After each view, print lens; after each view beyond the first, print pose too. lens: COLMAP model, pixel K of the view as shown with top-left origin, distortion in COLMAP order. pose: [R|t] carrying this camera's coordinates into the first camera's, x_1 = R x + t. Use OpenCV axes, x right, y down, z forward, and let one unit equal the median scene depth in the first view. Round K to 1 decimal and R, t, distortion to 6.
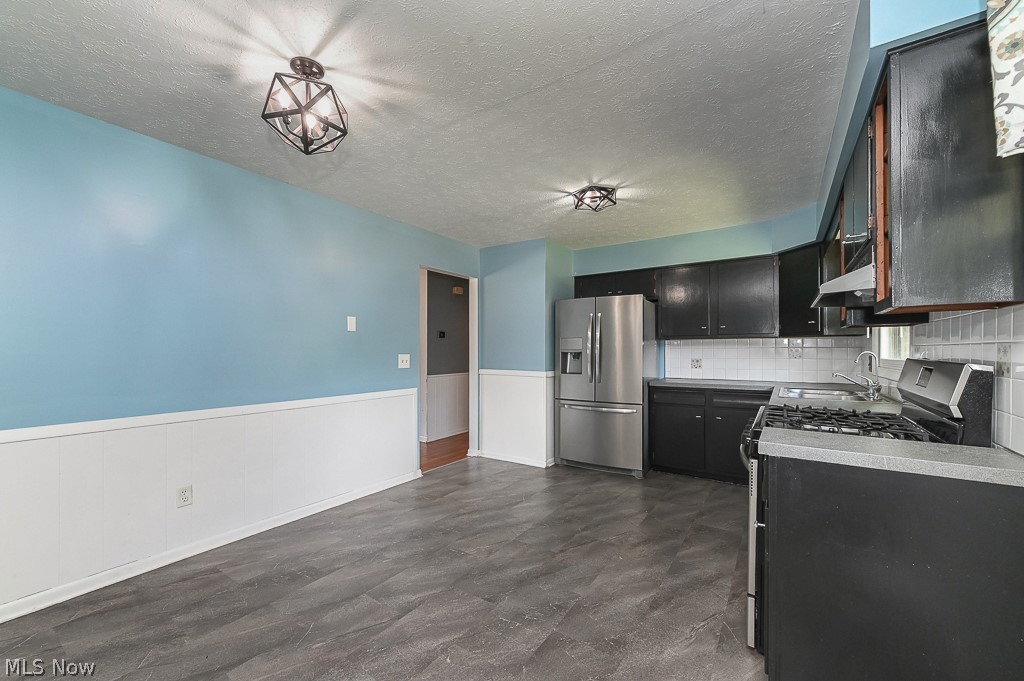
lens RADIAL K [[403.9, 0, 507.1], [0, 403.9, 345.8], [0, 0, 1]] dist [0.000341, -0.000165]
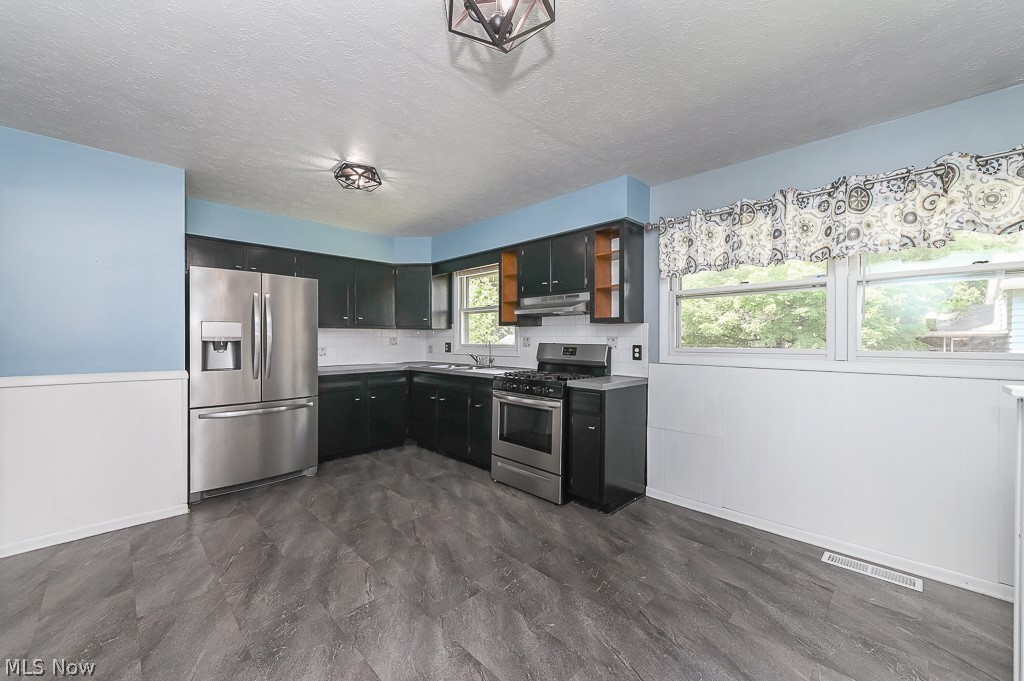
lens RADIAL K [[402.8, 0, 510.2], [0, 402.8, 339.5], [0, 0, 1]] dist [0.000857, -0.000064]
pose [[0.187139, -0.000607, 0.982333, -0.616716], [-0.012962, 0.999911, 0.003087, 0.004721], [-0.982248, -0.013311, 0.187115, 0.459822]]
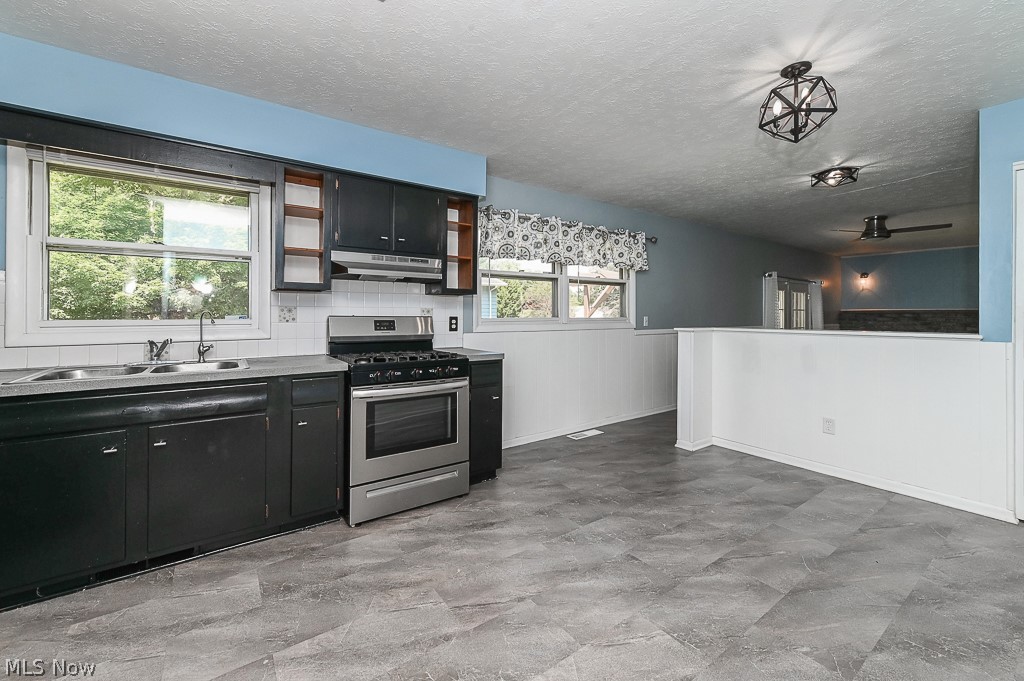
lens RADIAL K [[413.6, 0, 514.2], [0, 413.6, 314.2], [0, 0, 1]] dist [0.000363, -0.000143]
pose [[-0.940906, 0.000300, 0.338667, -0.071078], [-0.003917, 0.999923, -0.011769, 0.023657], [-0.338645, -0.012400, -0.940833, 1.291389]]
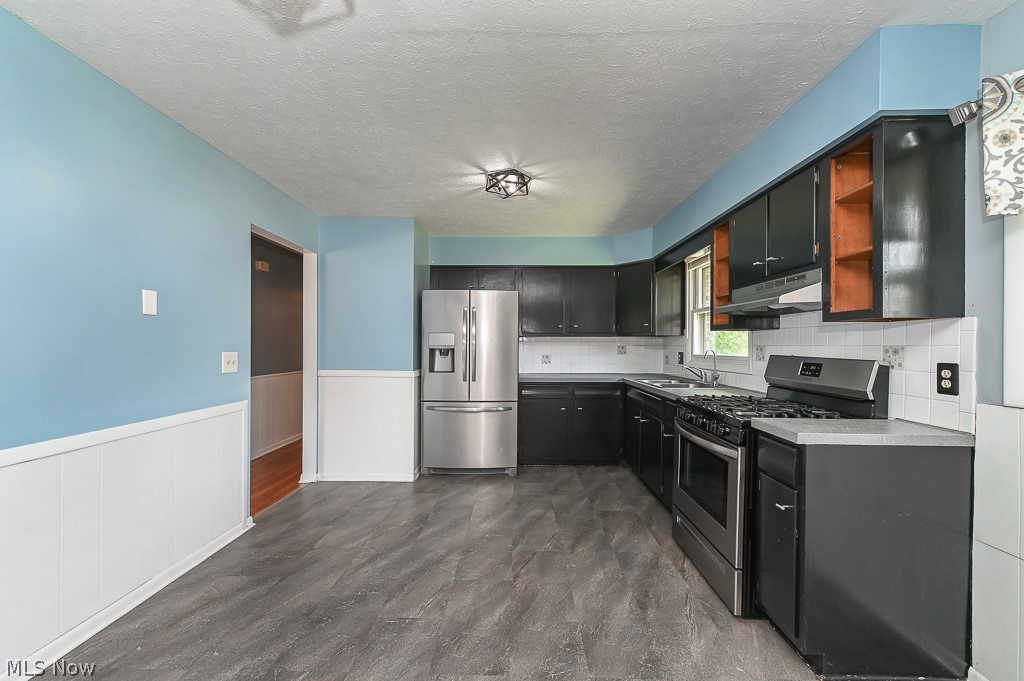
lens RADIAL K [[402.4, 0, 508.0], [0, 402.4, 343.9], [0, 0, 1]] dist [0.000126, -0.000192]
pose [[0.837309, 0.006815, 0.546688, -0.278367], [-0.011867, 0.999913, 0.005711, -0.002400], [-0.546602, -0.011269, 0.837317, 0.217542]]
